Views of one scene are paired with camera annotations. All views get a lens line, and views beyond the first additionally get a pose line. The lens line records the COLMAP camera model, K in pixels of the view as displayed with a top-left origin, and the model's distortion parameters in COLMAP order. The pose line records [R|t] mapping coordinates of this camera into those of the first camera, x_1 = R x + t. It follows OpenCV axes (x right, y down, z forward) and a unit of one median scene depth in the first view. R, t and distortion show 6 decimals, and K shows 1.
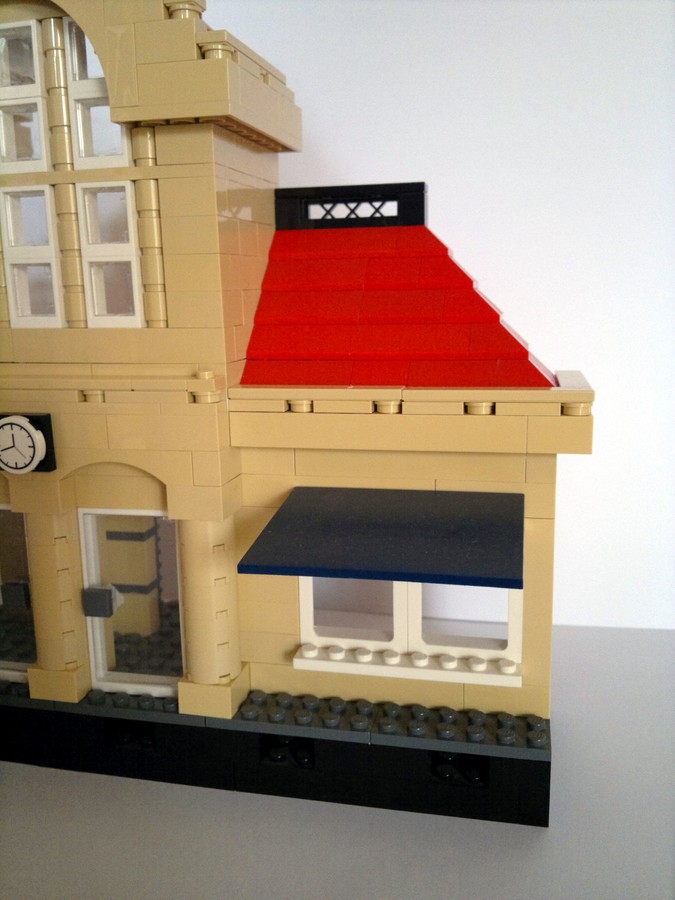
lens RADIAL K [[864.6, 0, 277.2], [0, 864.6, 471.2], [0, 0, 1]] dist [-0.014394, 0.000000]
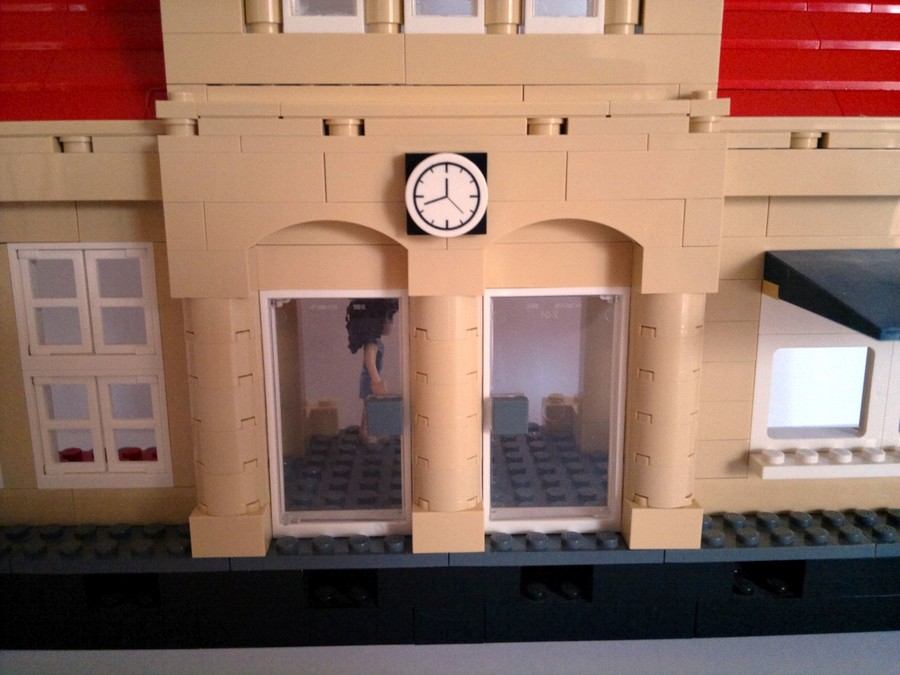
lens RADIAL K [[1039.3, 0, 452.0], [0, 1039.3, 336.6], [0, 0, 1]] dist [-0.050020, 0.000000]
pose [[0.953650, -0.051297, 0.296513, -0.478478], [0.024641, 0.995366, 0.092950, 0.004623], [-0.299907, -0.081336, 0.950495, 0.179661]]
